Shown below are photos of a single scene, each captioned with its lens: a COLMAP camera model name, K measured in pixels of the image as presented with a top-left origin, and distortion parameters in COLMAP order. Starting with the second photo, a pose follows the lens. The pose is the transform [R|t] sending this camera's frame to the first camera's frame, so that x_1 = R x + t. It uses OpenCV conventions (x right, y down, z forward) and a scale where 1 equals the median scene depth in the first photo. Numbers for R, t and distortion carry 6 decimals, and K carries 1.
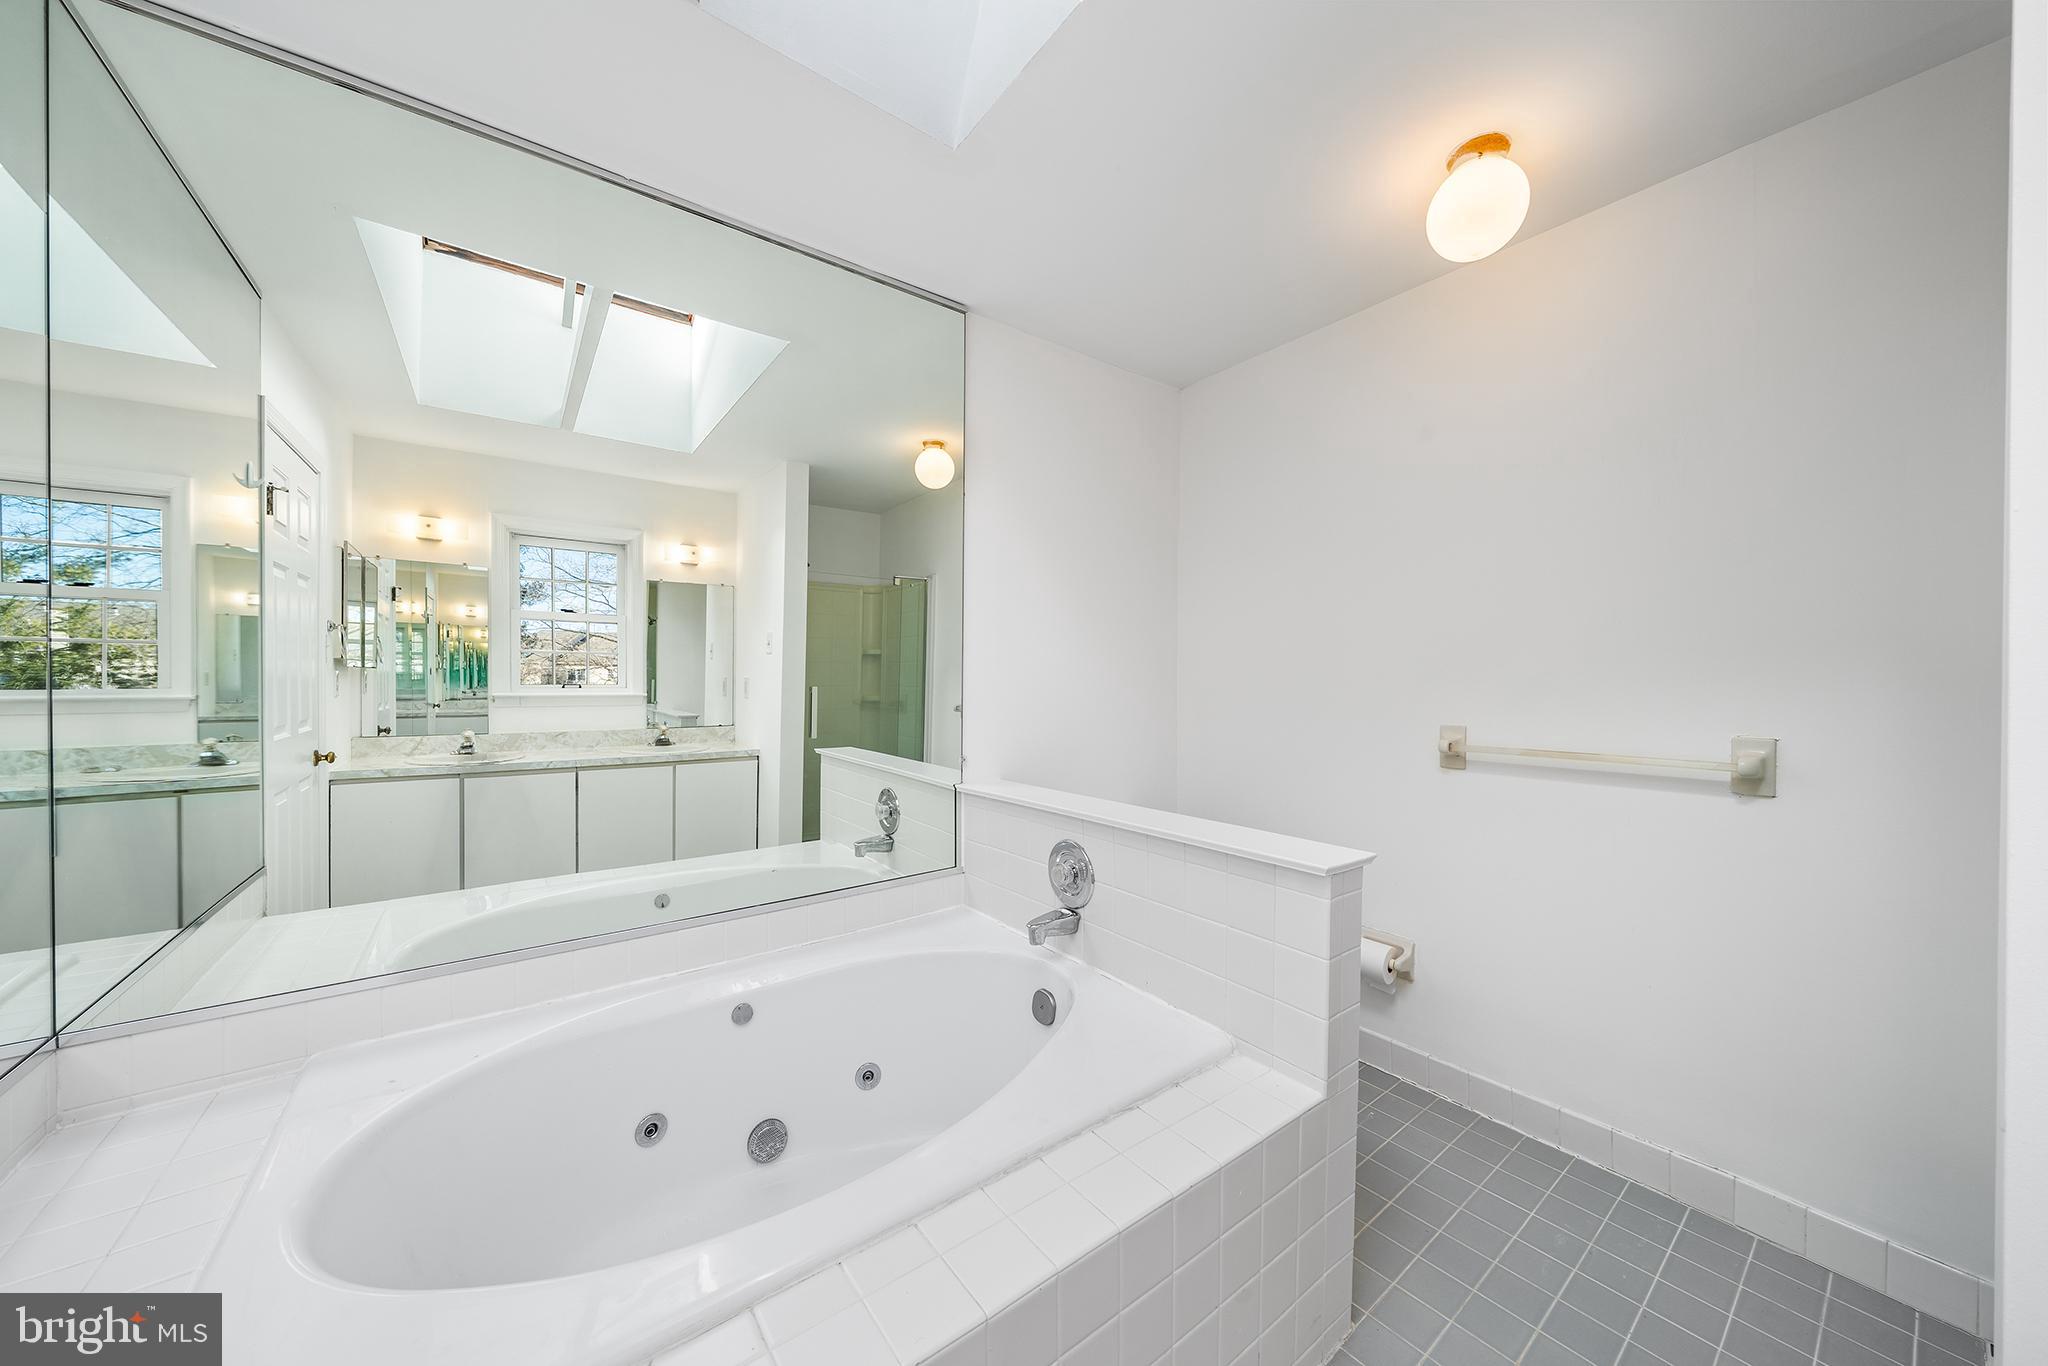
lens RADIAL K [[697.3, 0, 1025.7], [0, 697.3, 690.2], [0, 0, 1]] dist [-0.006711, -0.000113]
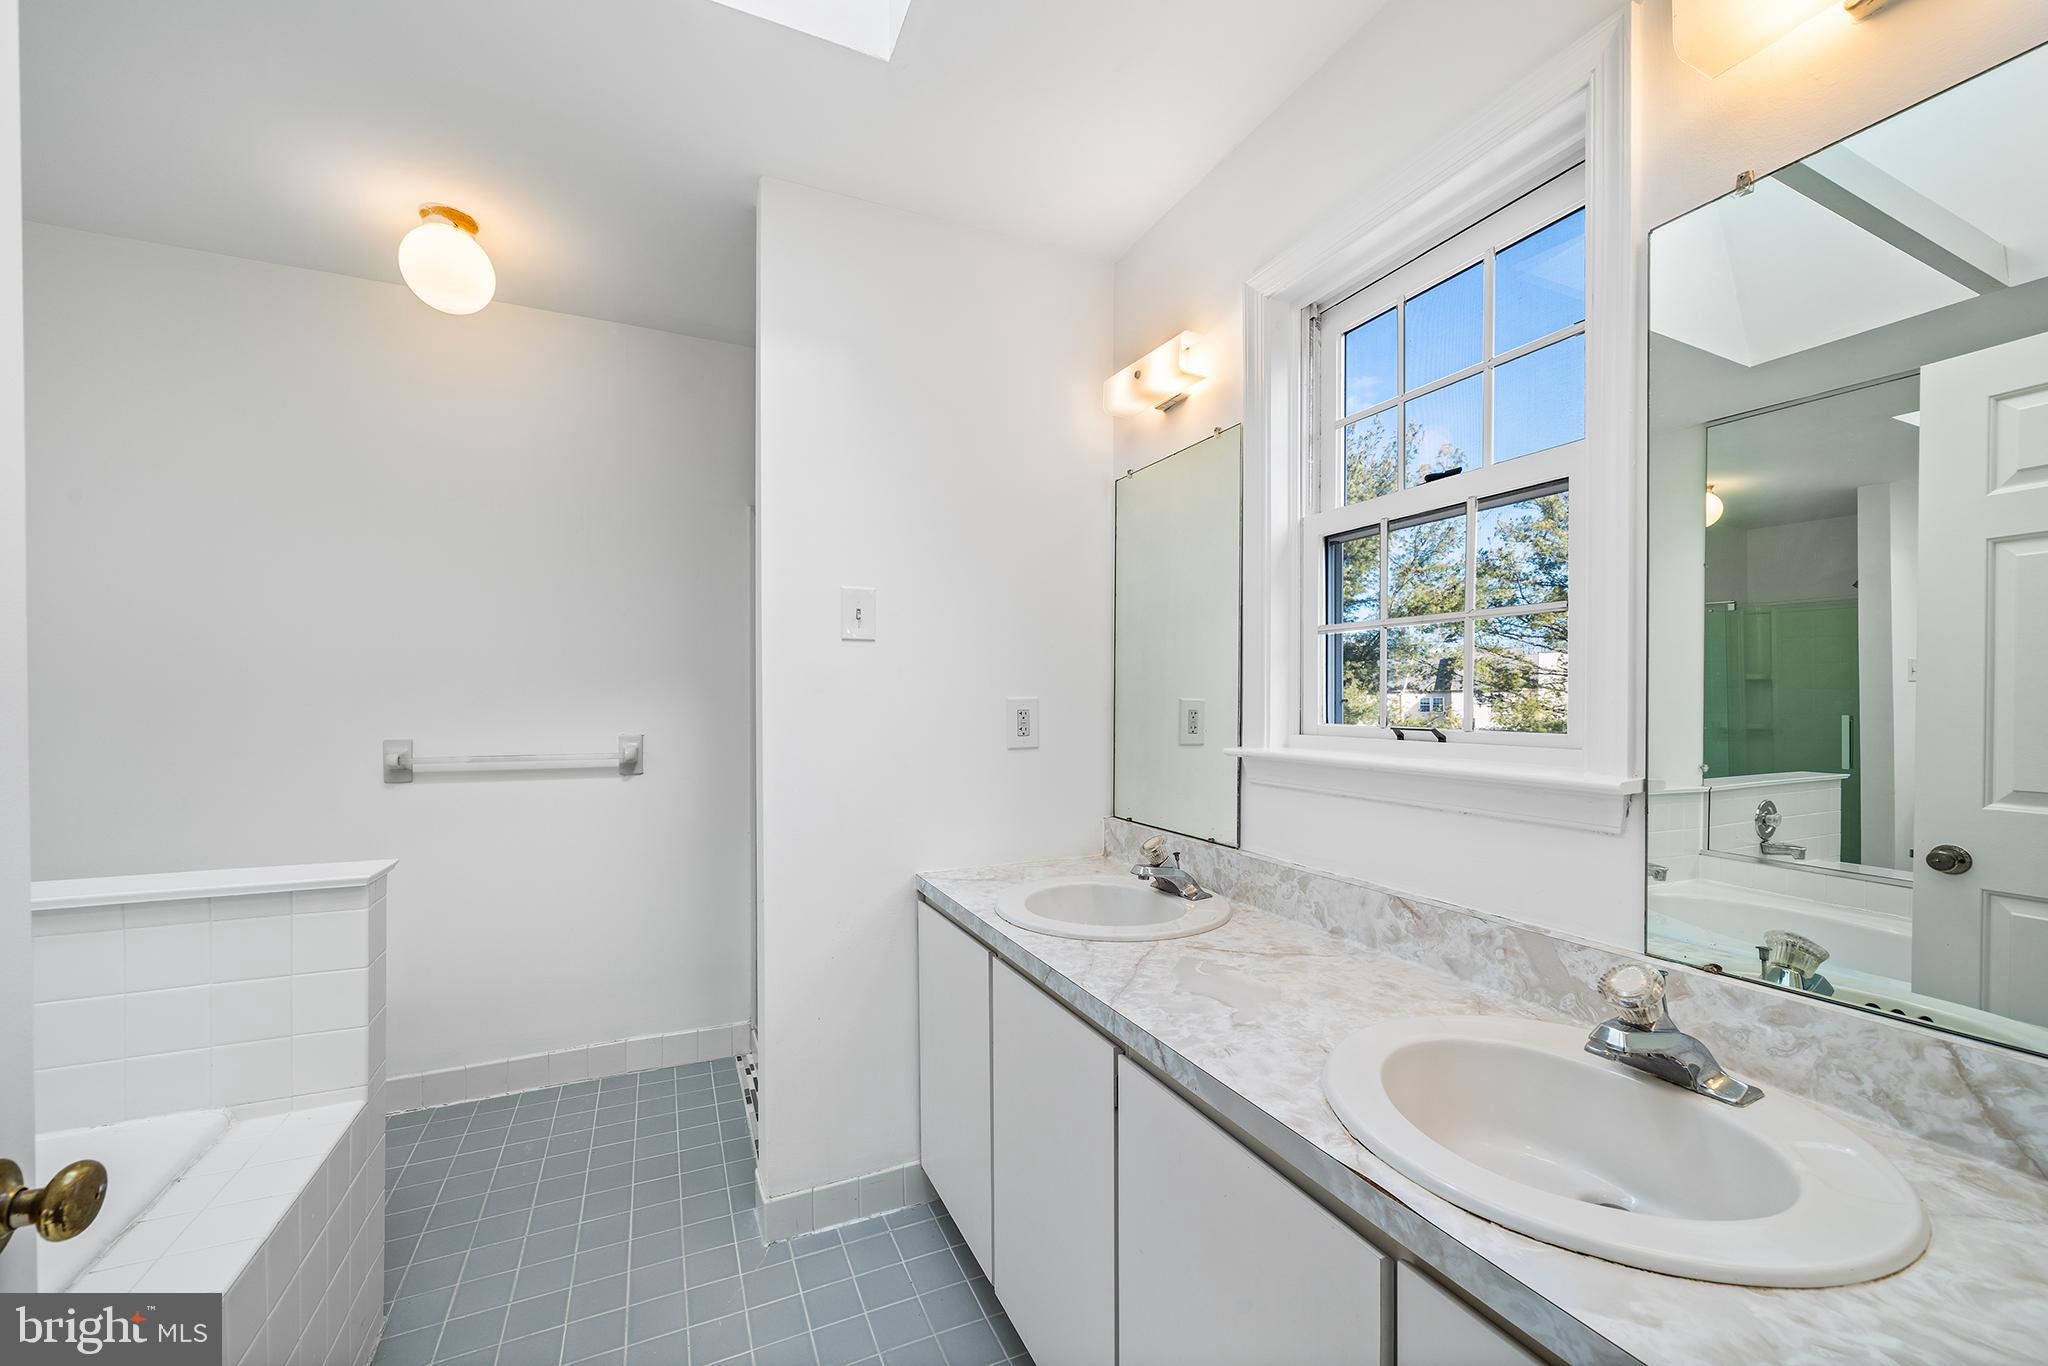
lens RADIAL K [[779.3, 0, 1019.3], [0, 779.3, 697.2], [0, 0, 1]] dist [-0.003178, -0.000076]
pose [[0.212268, -0.001642, 0.977210, -0.378189], [0.008278, 0.999966, -0.000118, -0.004219], [-0.977176, 0.008114, 0.212274, -0.151654]]
